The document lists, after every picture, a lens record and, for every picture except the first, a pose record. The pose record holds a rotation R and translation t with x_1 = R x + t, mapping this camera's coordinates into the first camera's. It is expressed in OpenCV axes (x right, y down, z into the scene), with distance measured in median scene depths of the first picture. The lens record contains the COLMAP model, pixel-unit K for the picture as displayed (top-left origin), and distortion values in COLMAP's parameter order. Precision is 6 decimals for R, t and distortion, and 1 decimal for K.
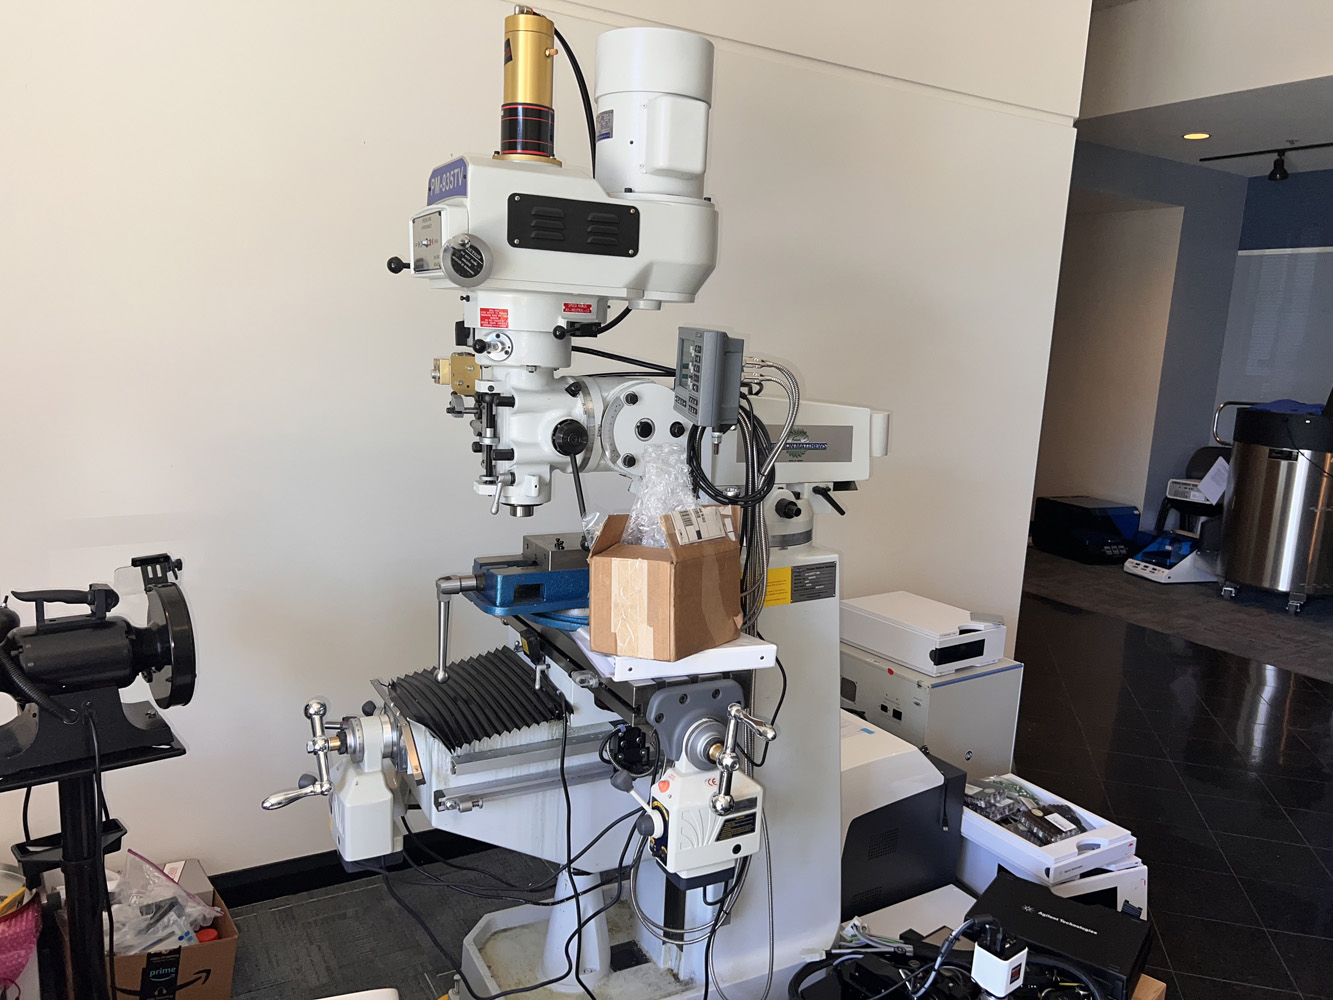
lens RADIAL K [[1014.7, 0, 665.9], [0, 1014.7, 500.3], [0, 0, 1]] dist [0.005731, -0.008976]
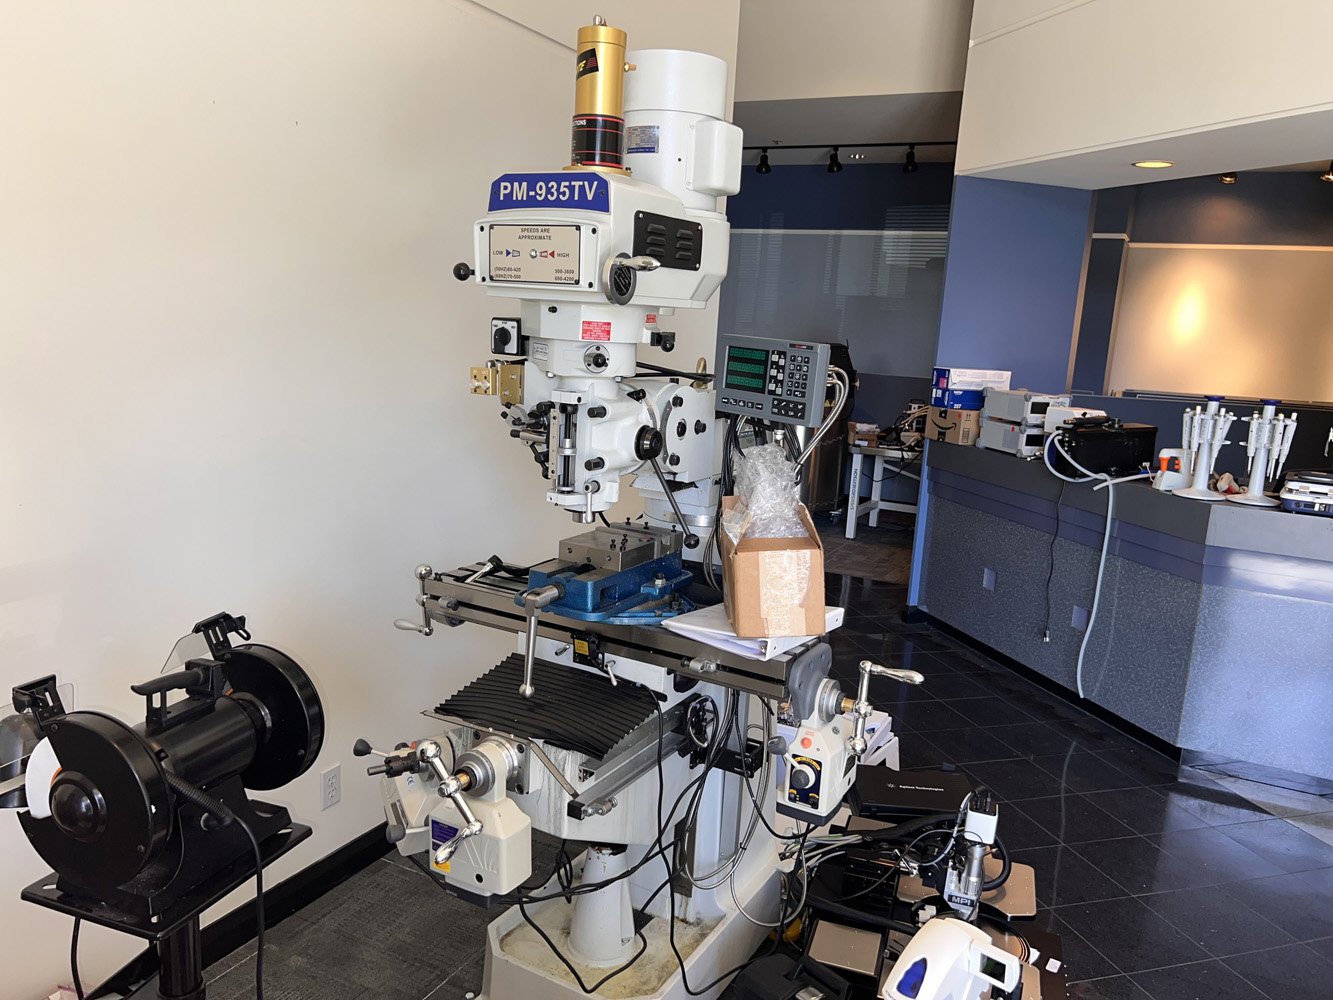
lens RADIAL K [[1014.7, 0, 664.7], [0, 1014.7, 505.0], [0, 0, 1]] dist [0.005731, -0.008976]
pose [[0.848950, -0.099964, 0.518932, -0.623756], [0.072826, 0.994708, 0.072476, -0.071893], [-0.523431, -0.023737, 0.851738, 0.097053]]
